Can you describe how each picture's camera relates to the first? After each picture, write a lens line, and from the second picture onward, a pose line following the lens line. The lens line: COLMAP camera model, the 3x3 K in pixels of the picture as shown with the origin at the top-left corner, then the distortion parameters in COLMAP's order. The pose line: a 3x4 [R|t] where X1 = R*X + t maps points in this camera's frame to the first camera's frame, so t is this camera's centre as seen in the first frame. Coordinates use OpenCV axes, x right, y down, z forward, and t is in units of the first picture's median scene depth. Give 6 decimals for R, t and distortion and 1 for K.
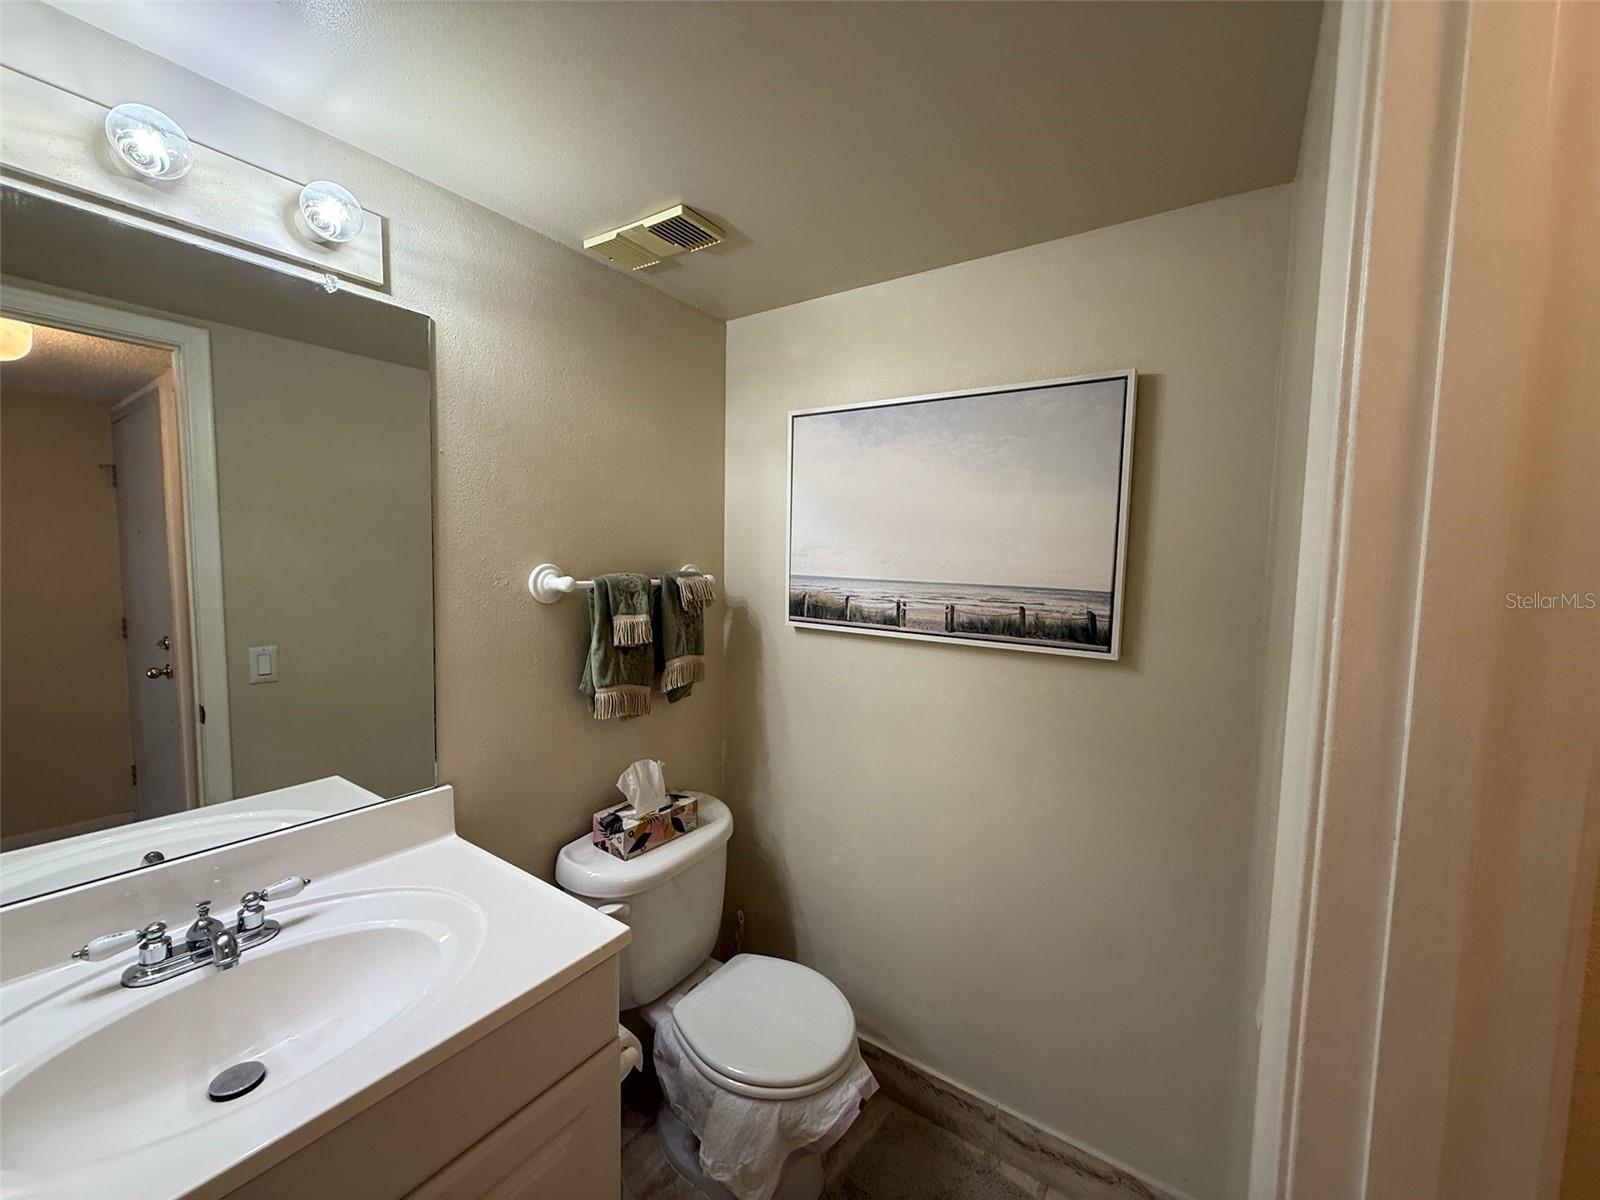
lens RADIAL K [[637.0, 0, 807.4], [0, 637.0, 613.6], [0, 0, 1]] dist [-0.001340, 0.000339]
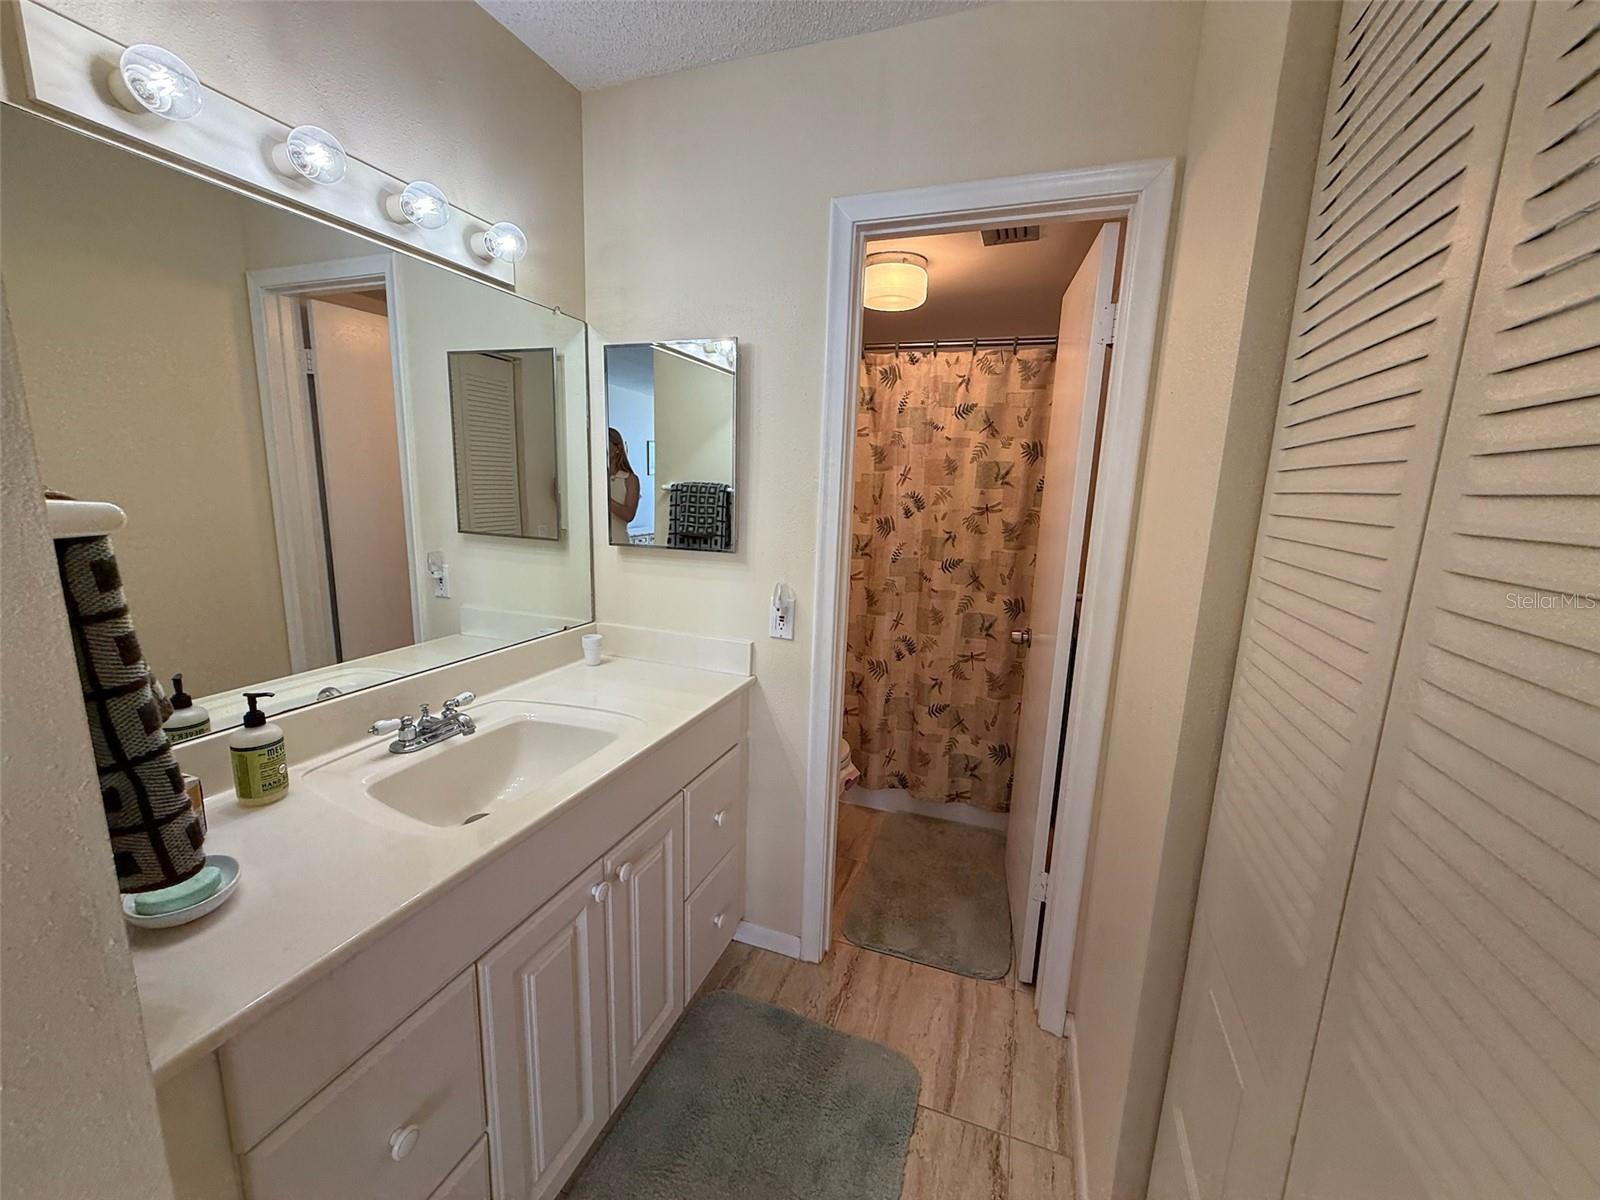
lens RADIAL K [[637.0, 0, 801.1], [0, 637.0, 599.8], [0, 0, 1]] dist [-0.001340, 0.000339]
pose [[0.967367, -0.029868, 0.251611, -0.438691], [0.004101, 0.994744, 0.102316, 0.049333], [-0.253345, -0.097945, 0.962405, -0.647692]]
